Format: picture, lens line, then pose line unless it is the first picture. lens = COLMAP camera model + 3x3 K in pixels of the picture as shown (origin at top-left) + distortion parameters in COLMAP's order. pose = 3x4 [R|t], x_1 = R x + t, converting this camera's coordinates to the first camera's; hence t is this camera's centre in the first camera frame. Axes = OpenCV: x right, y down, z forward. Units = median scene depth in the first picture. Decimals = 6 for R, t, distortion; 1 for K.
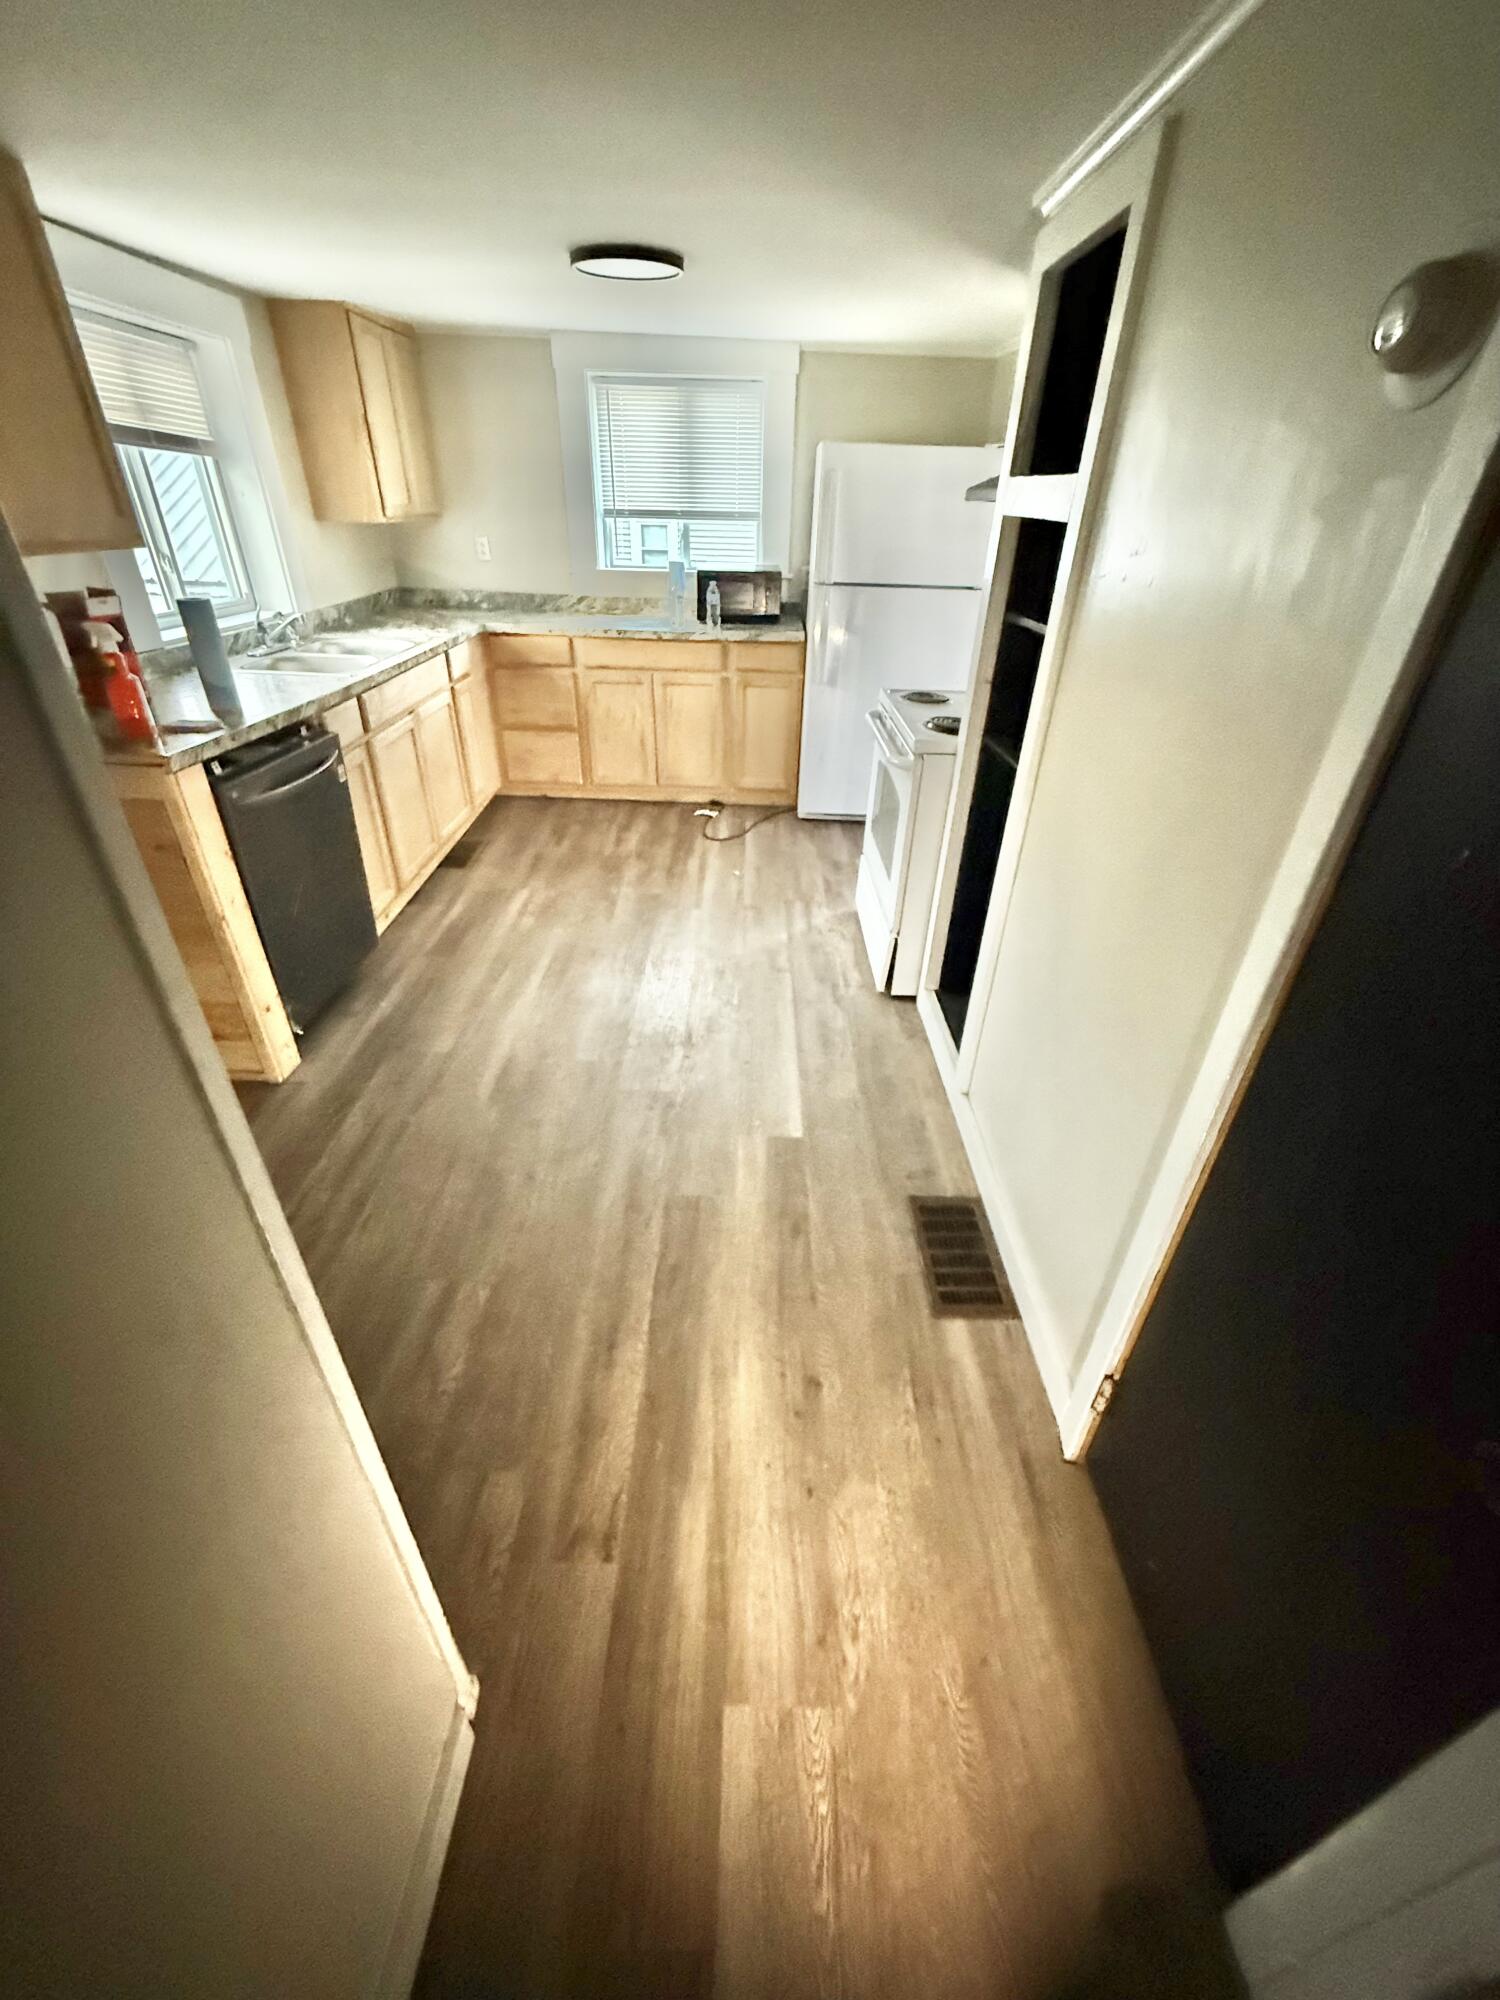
lens RADIAL K [[793.7, 0, 752.0], [0, 793.7, 993.8], [0, 0, 1]] dist [-0.001525, 0.000298]
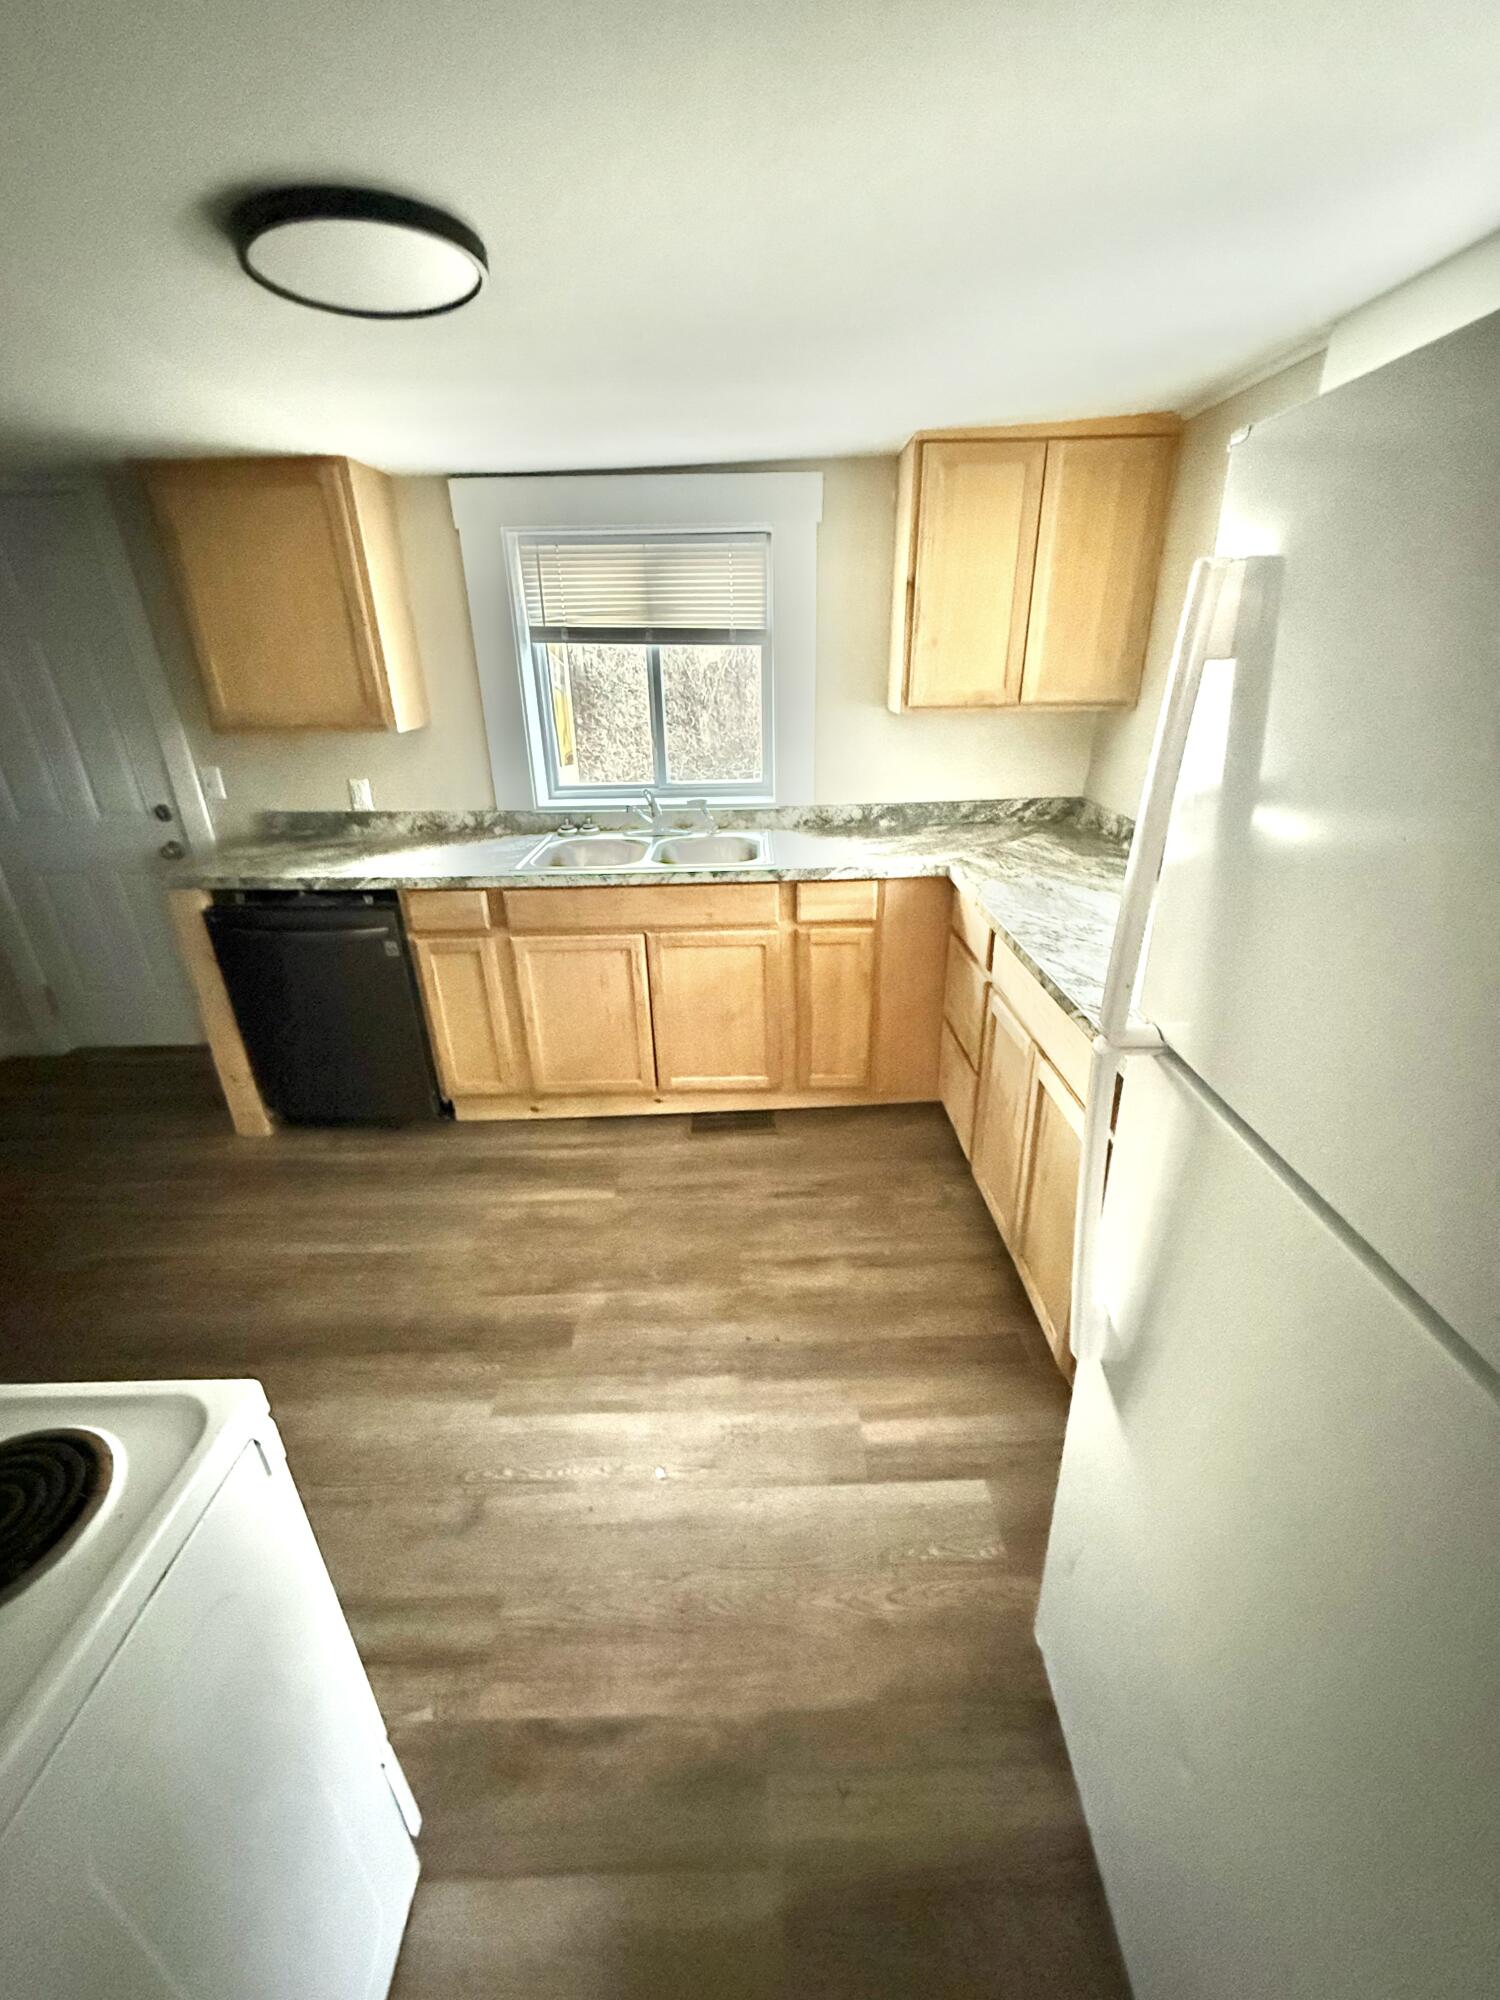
lens RADIAL K [[793.7, 0, 758.5], [0, 793.7, 998.3], [0, 0, 1]] dist [-0.001525, 0.000298]
pose [[0.011572, 0.375657, -0.926686, 0.292659], [-0.515094, 0.796567, 0.316478, -0.535108], [0.857055, 0.473669, 0.202716, 0.841085]]
